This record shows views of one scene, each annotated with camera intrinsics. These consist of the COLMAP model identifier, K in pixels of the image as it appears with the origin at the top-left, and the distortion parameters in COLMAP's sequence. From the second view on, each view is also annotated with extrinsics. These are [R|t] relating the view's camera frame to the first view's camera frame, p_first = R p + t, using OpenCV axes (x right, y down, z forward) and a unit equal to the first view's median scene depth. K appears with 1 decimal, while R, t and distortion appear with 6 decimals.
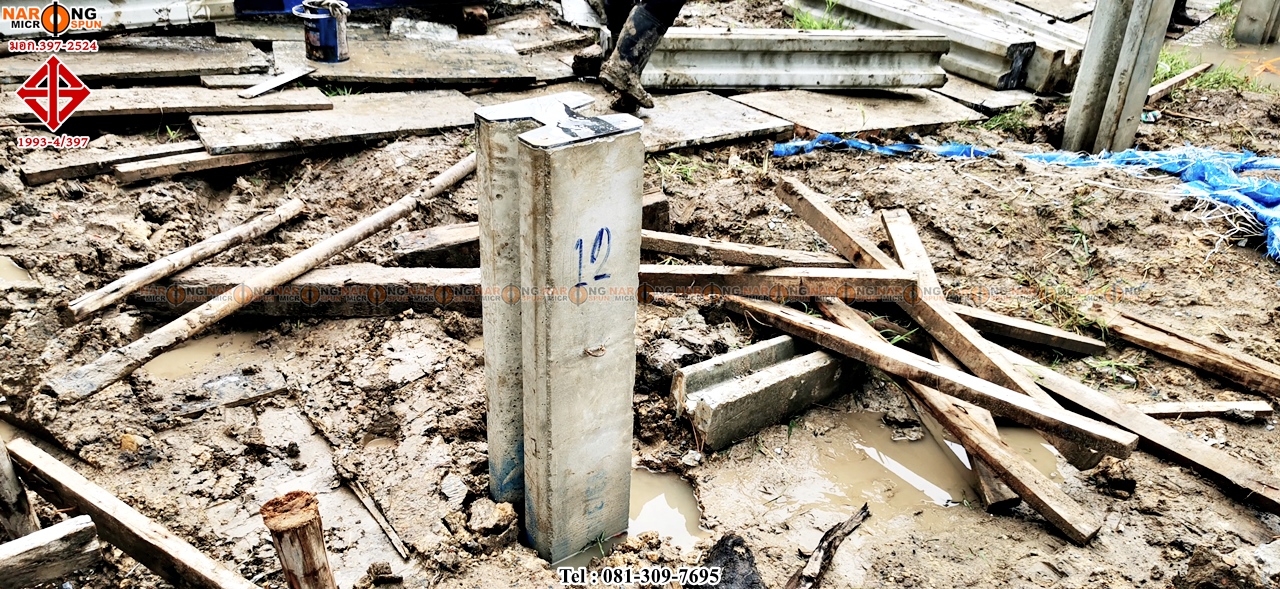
lens RADIAL K [[994.5, 0, 639.8], [0, 994.5, 295.5], [0, 0, 1]] dist [0.056812, -0.077940]
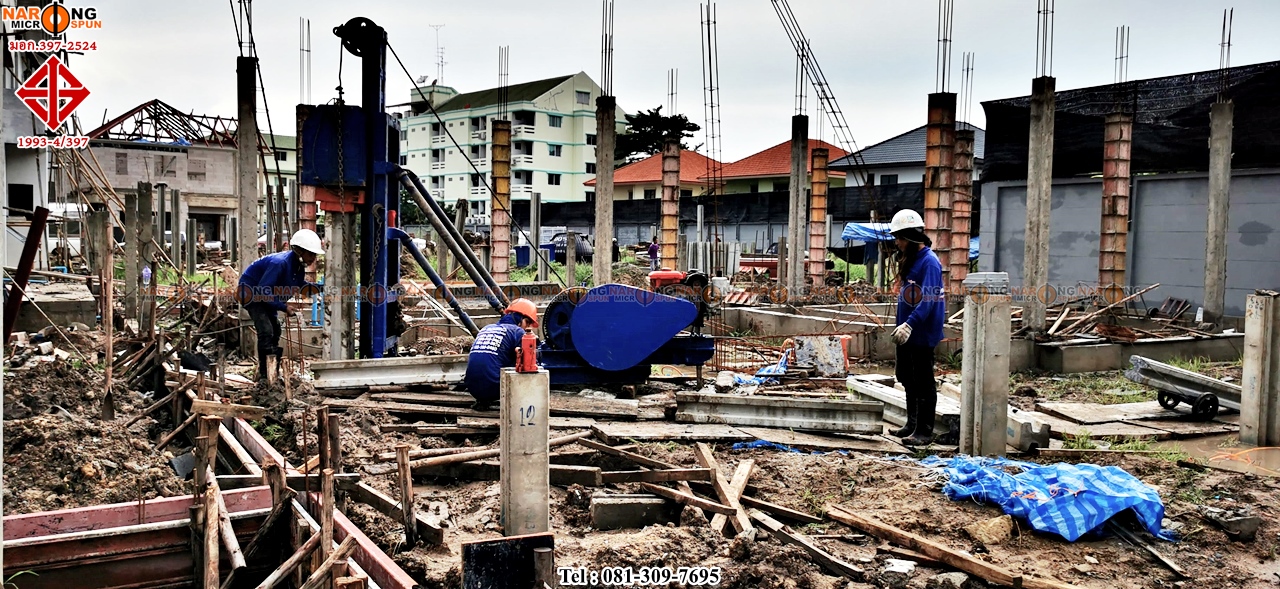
lens RADIAL K [[994.5, 0, 644.2], [0, 994.5, 291.8], [0, 0, 1]] dist [0.056812, -0.077940]
pose [[0.938244, -0.015416, -0.345631, 0.767629], [-0.138491, 0.898742, -0.416032, 0.477905], [0.317046, 0.438206, 0.841105, -0.898448]]
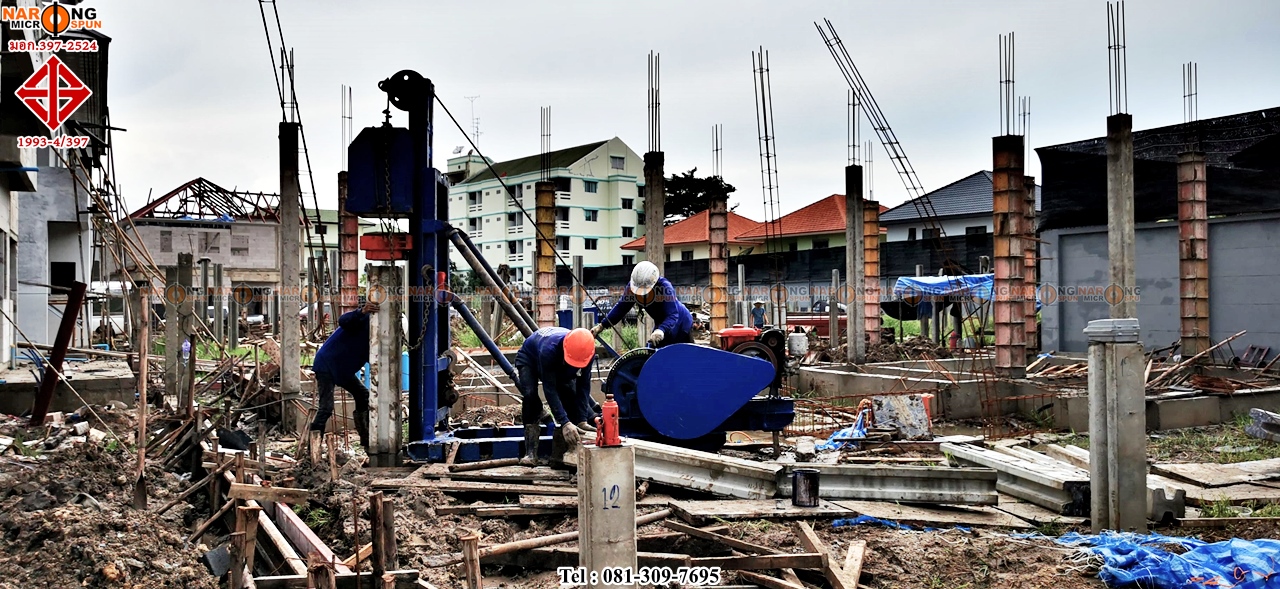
lens RADIAL K [[994.5, 0, 644.9], [0, 994.5, 286.9], [0, 0, 1]] dist [0.056812, -0.077940]
pose [[0.924374, -0.065647, -0.375796, 0.602453], [-0.129860, 0.872104, -0.471773, 0.401434], [0.358704, 0.484896, 0.797626, -0.734033]]
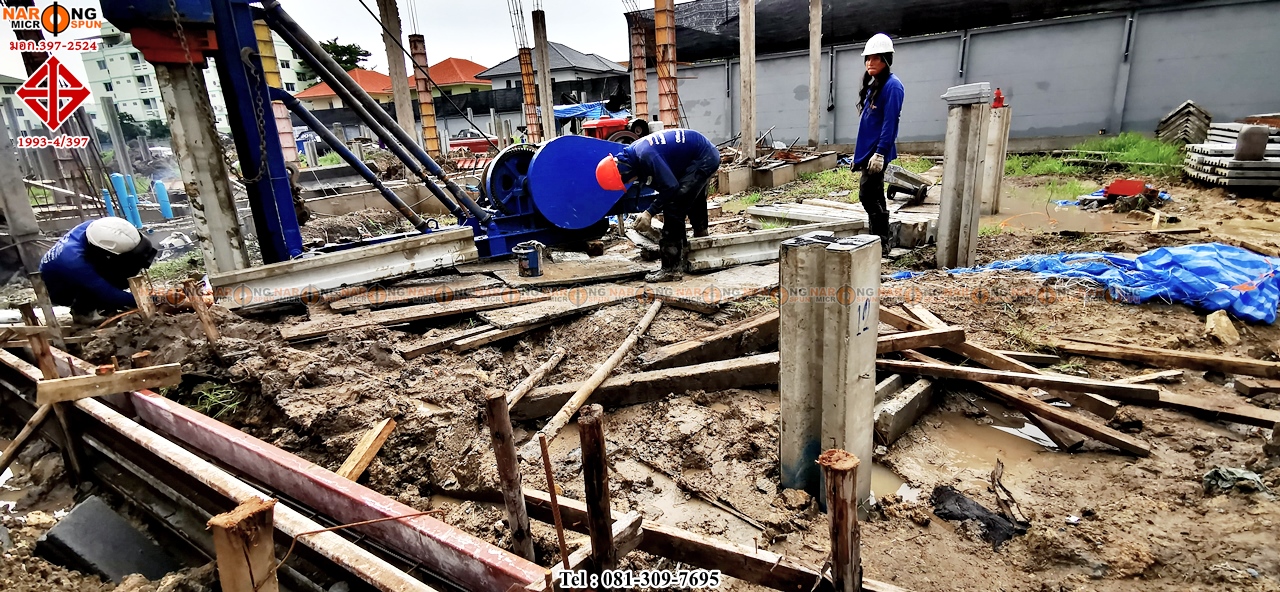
lens RADIAL K [[589.2, 0, 641.5], [0, 589.2, 295.6], [0, 0, 1]] dist [0.008973, -0.000520]
pose [[0.986952, -0.136484, 0.085431, -0.298297], [0.151472, 0.966946, -0.205113, 0.044309], [-0.054612, 0.215377, 0.975003, 0.018491]]
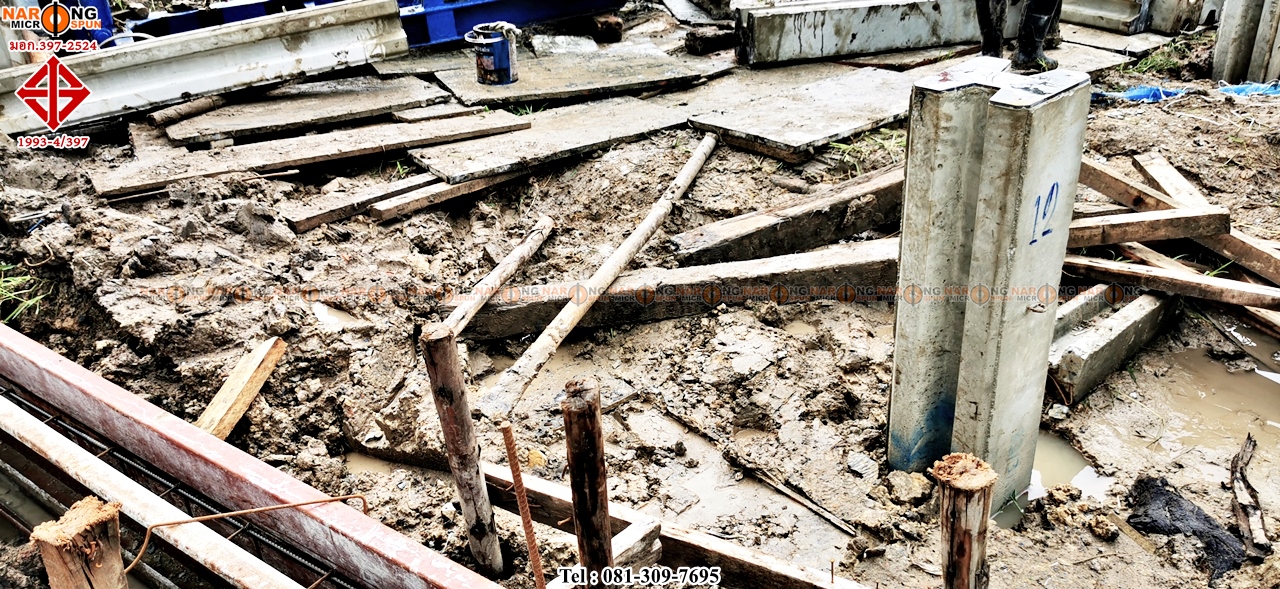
lens RADIAL K [[994.5, 0, 637.3], [0, 994.5, 300.0], [0, 0, 1]] dist [0.056812, -0.077940]
pose [[0.992569, -0.121519, 0.006268, -0.282851], [0.121525, 0.992588, -0.000612, -0.000345], [-0.006147, 0.001369, 0.999980, -0.010150]]
